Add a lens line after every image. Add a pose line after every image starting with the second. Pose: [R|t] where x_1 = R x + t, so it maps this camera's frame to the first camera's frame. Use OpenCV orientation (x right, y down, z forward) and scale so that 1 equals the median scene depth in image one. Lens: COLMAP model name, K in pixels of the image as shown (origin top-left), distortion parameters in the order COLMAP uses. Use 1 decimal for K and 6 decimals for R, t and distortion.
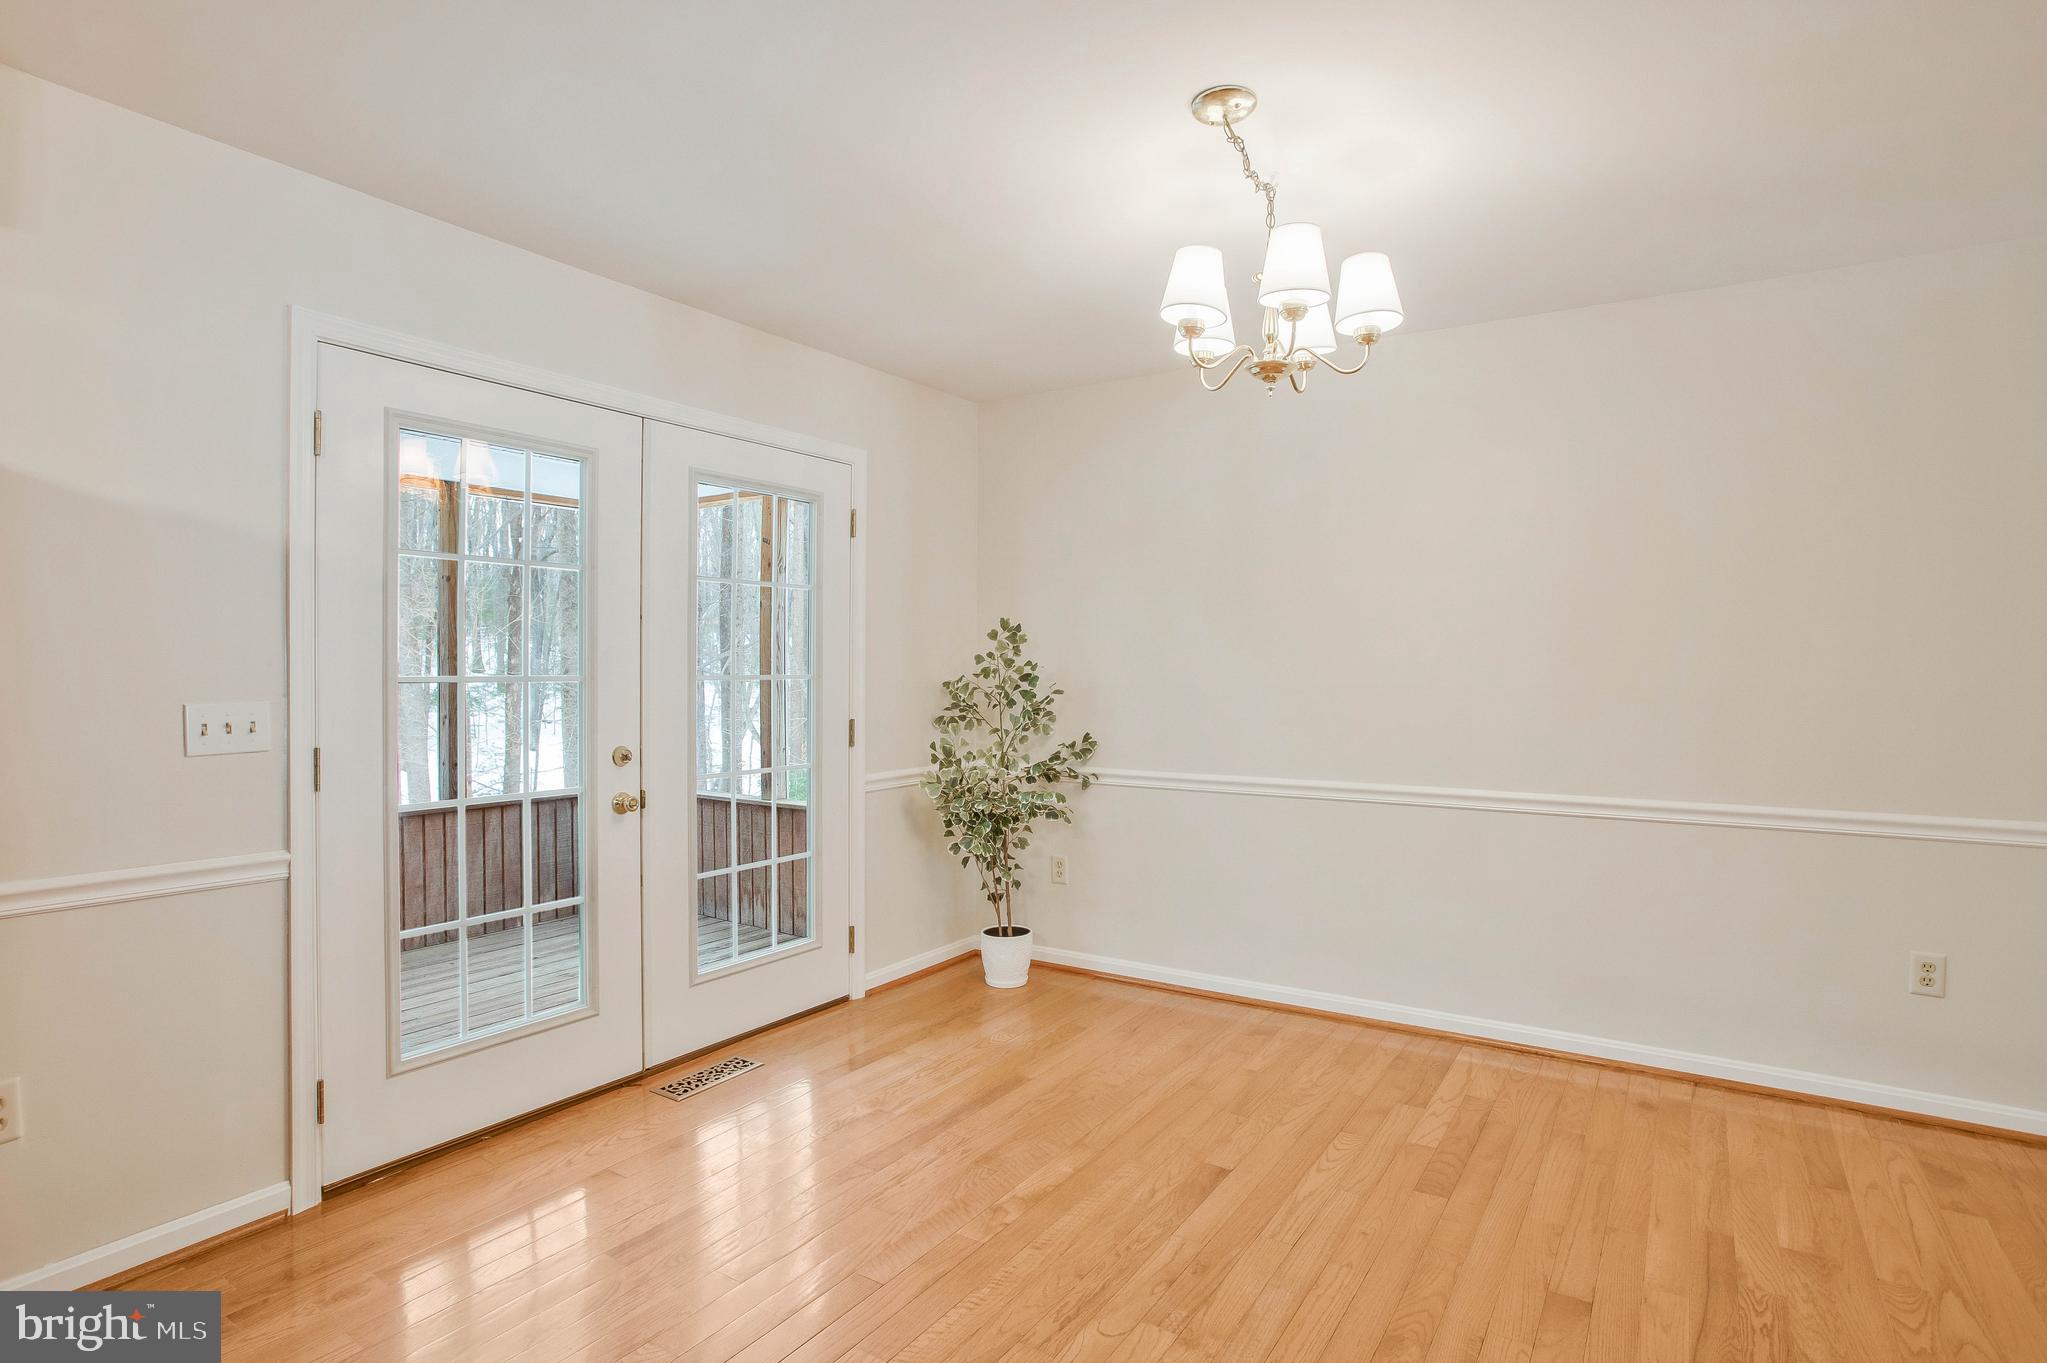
lens RADIAL K [[1039.2, 0, 1022.0], [0, 1039.2, 663.6], [0, 0, 1]] dist [-0.080055, 0.039340]
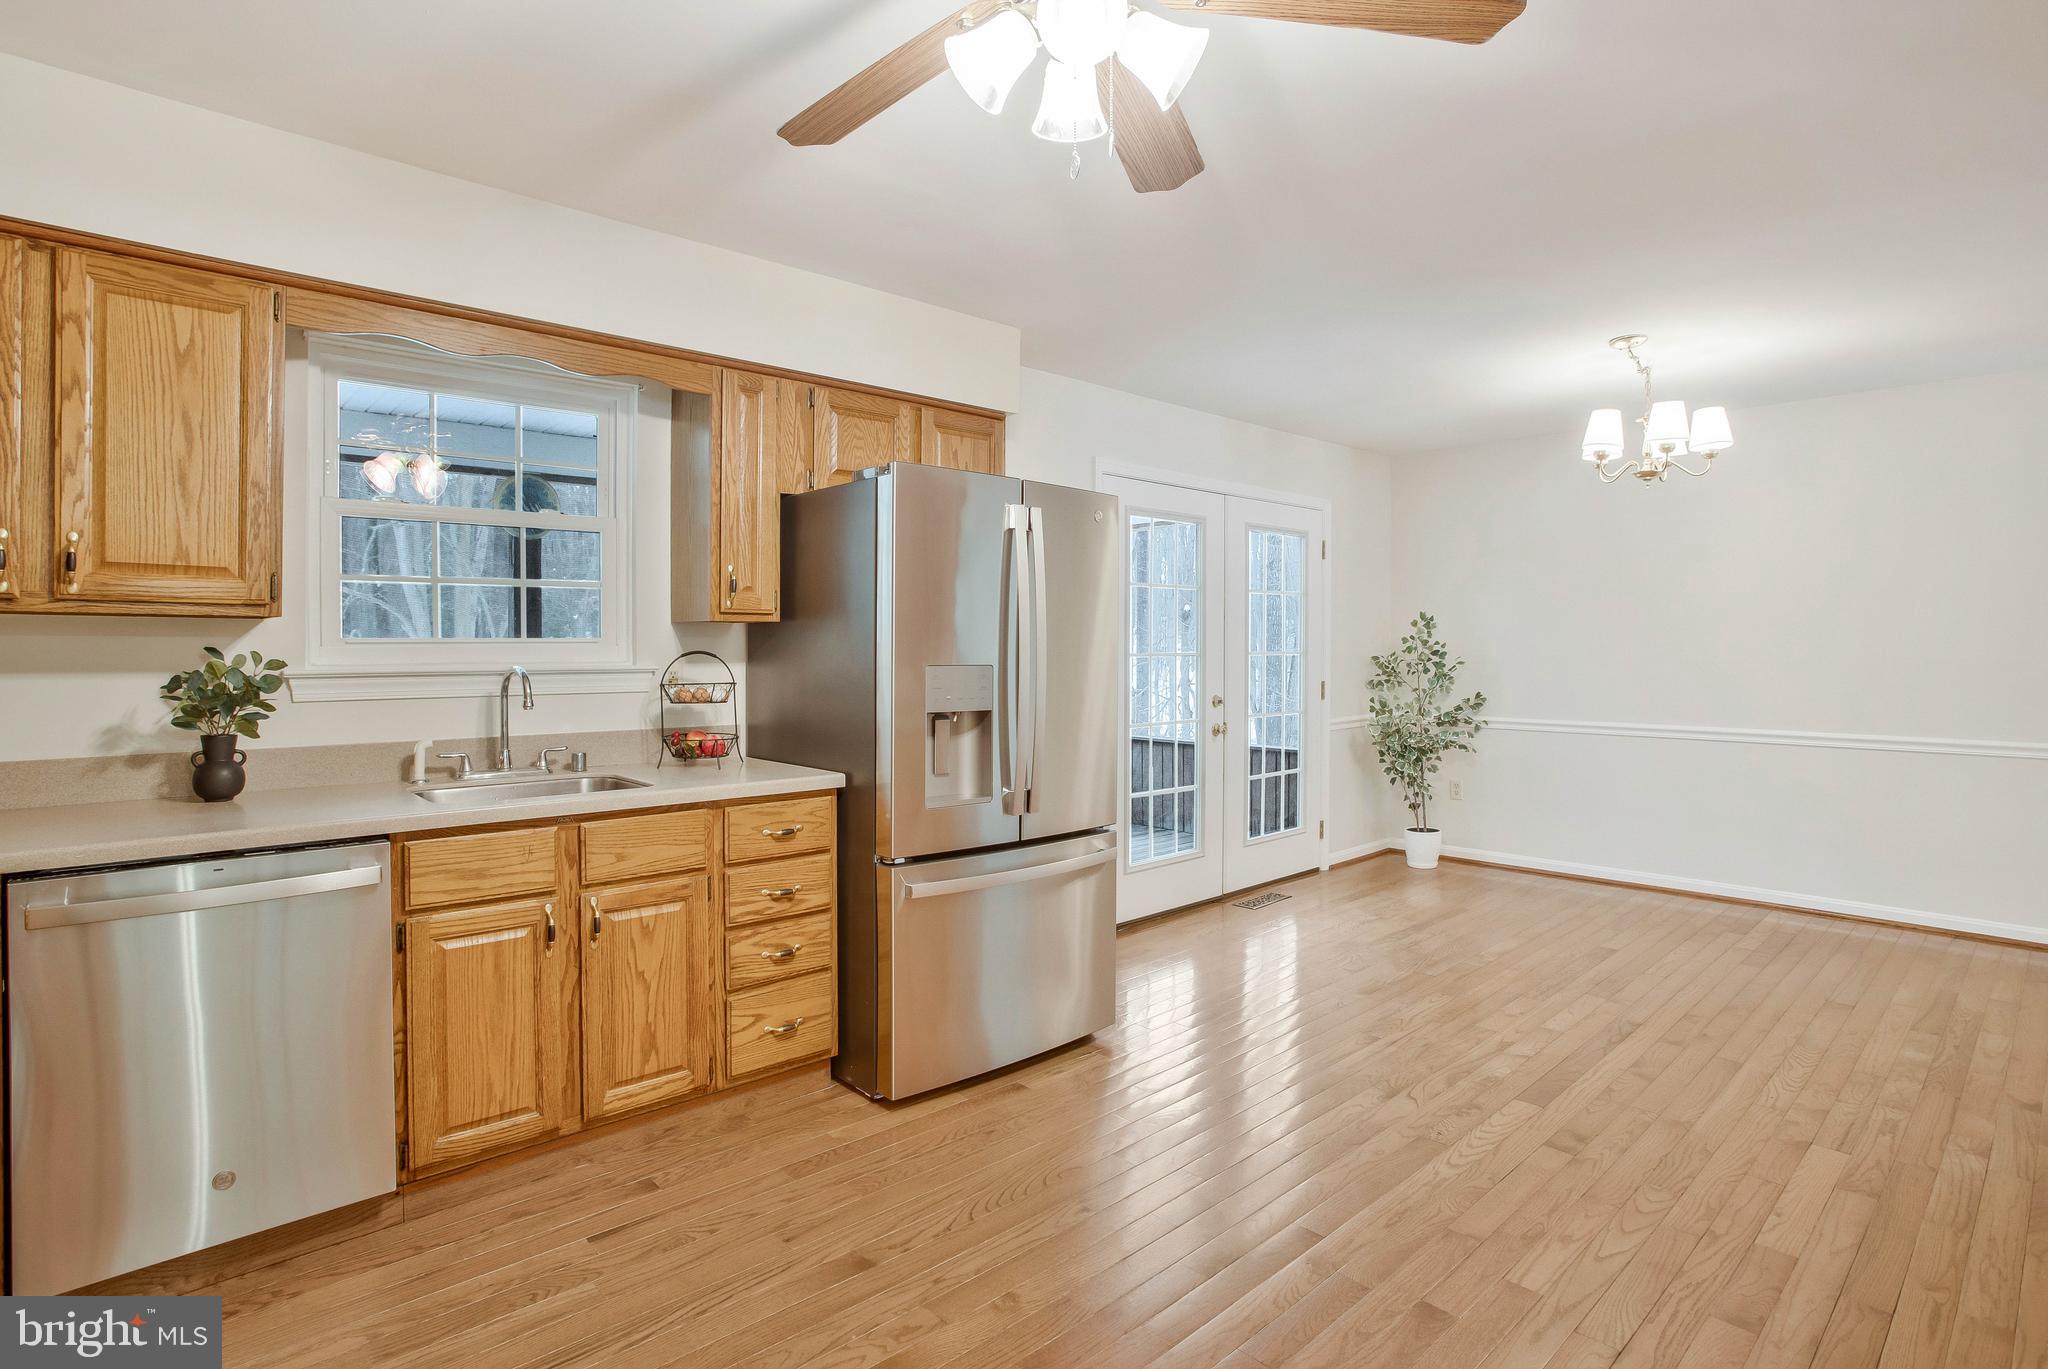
lens RADIAL K [[1058.4, 0, 1031.6], [0, 1058.4, 644.0], [0, 0, 1]] dist [-0.086820, 0.041454]
pose [[0.975955, -0.005693, -0.217900, -0.229700], [0.006334, 0.999977, 0.002246, -0.005612], [0.217882, -0.003572, 0.975969, -0.536291]]
